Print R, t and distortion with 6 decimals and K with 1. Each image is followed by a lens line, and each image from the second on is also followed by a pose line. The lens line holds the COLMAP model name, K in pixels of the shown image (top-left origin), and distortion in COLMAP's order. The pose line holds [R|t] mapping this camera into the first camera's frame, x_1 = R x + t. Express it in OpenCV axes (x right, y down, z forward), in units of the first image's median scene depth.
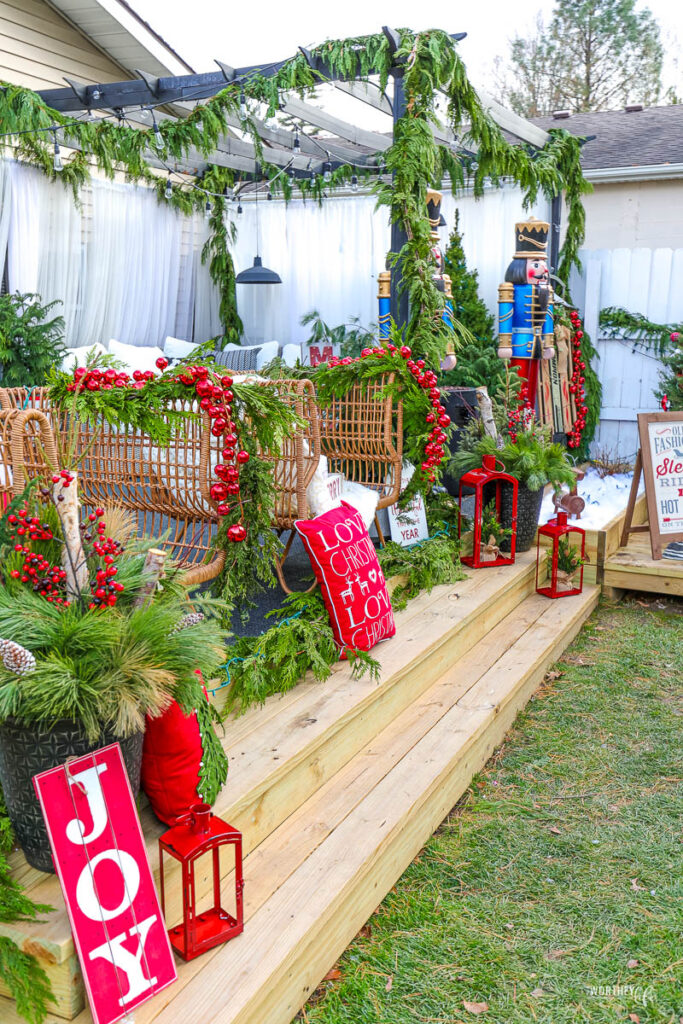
lens RADIAL K [[963.7, 0, 341.5], [0, 963.7, 512.0], [0, 0, 1]] dist [0.030860, 0.000735]
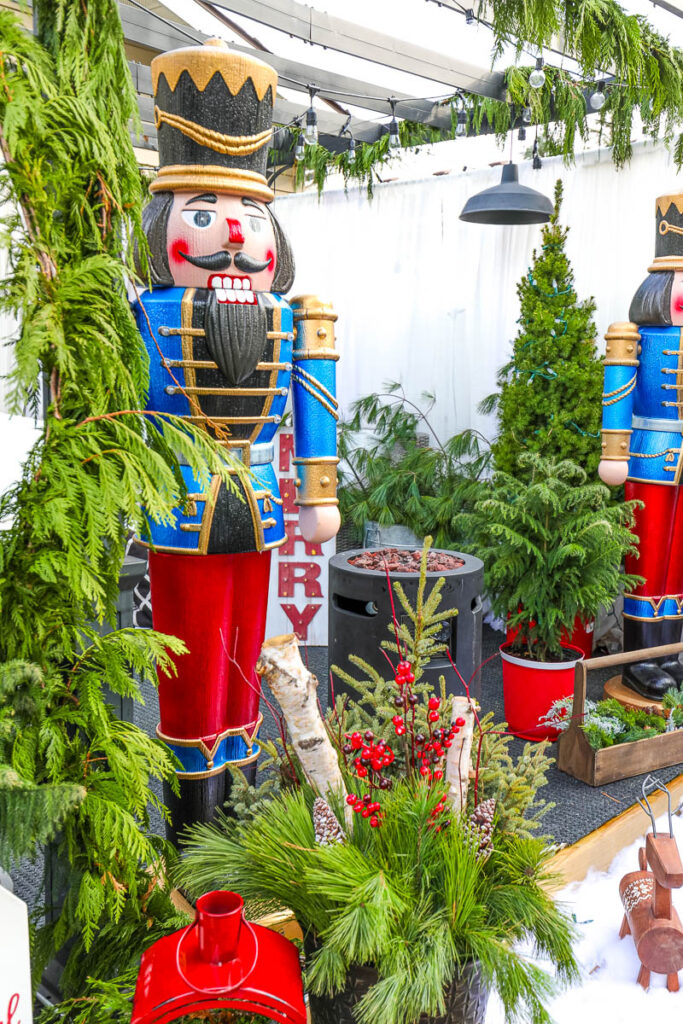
lens RADIAL K [[963.7, 0, 341.5], [0, 963.7, 512.0], [0, 0, 1]] dist [0.030860, 0.000735]
pose [[0.949772, 0.068612, -0.305329, 0.189311], [-0.082633, 0.996026, -0.033219, -0.118751], [0.301837, 0.056781, 0.951667, 0.516240]]
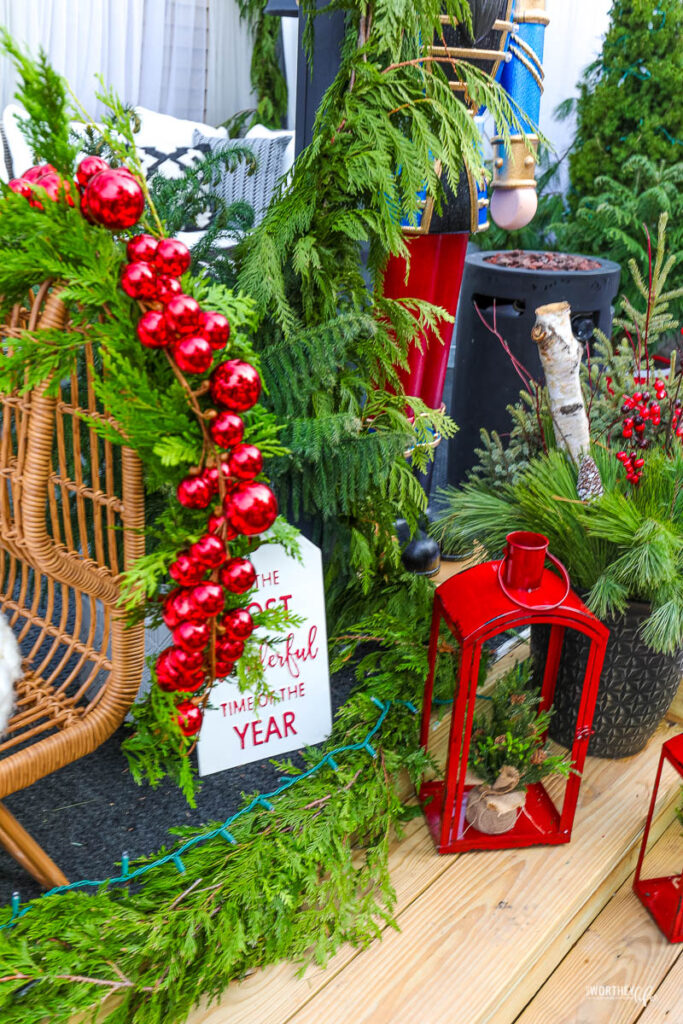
lens RADIAL K [[963.7, 0, 341.5], [0, 963.7, 512.0], [0, 0, 1]] dist [0.030860, 0.000735]
pose [[0.970227, 0.134920, -0.201139, 0.110355], [-0.091068, 0.972750, 0.213222, -0.091630], [0.224426, -0.188557, 0.956075, 0.484035]]
